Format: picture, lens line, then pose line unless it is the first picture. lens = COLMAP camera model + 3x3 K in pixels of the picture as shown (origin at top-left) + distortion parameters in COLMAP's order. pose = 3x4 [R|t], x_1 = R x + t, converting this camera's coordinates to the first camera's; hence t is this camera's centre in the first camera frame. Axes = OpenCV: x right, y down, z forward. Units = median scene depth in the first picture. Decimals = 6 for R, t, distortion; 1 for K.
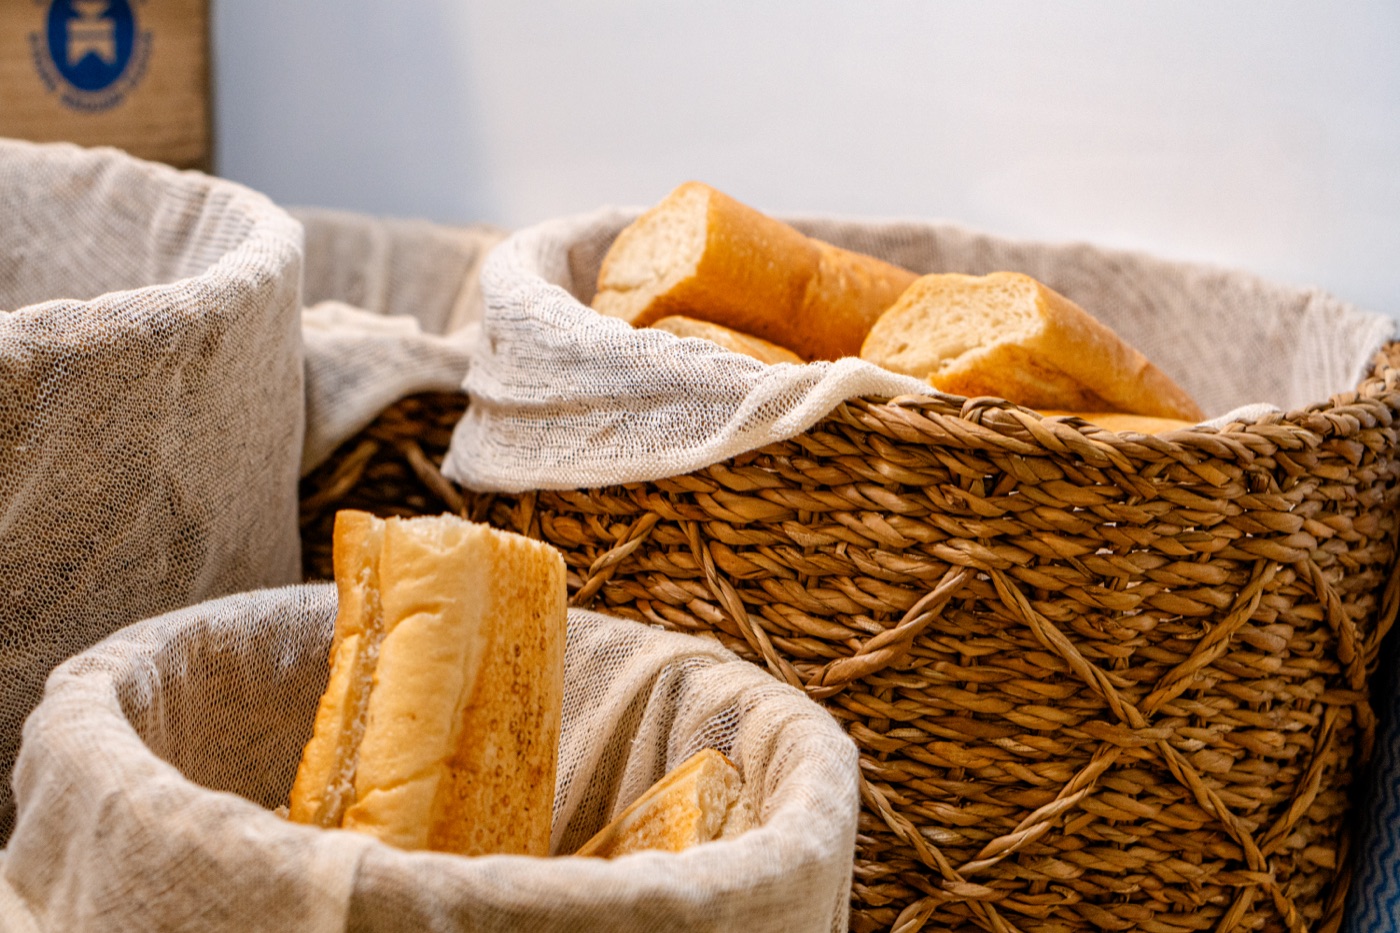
lens RADIAL K [[2999.4, 0, 700.0], [0, 2999.4, 466.5], [0, 0, 1]] dist [0.232697, -0.012044]
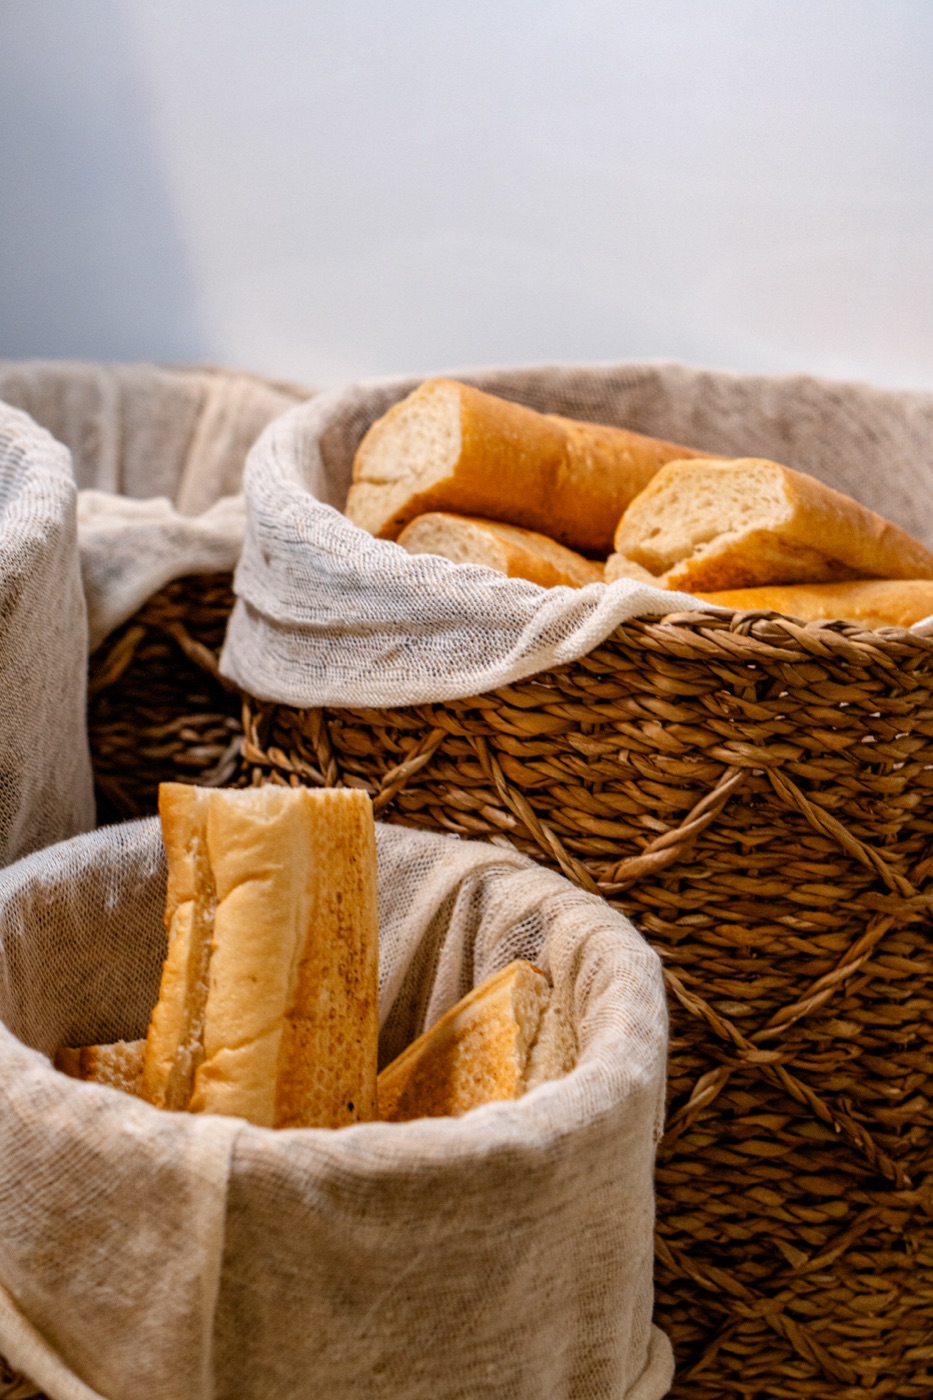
lens RADIAL K [[2974.1, 0, 466.5], [0, 2974.1, 700.0], [0, 0, 1]] dist [0.252818, -0.148734]
pose [[0.996589, -0.075805, 0.032606, -0.041072], [0.072108, 0.992108, 0.102581, -0.103812], [-0.040125, -0.099880, 0.994190, -0.042370]]
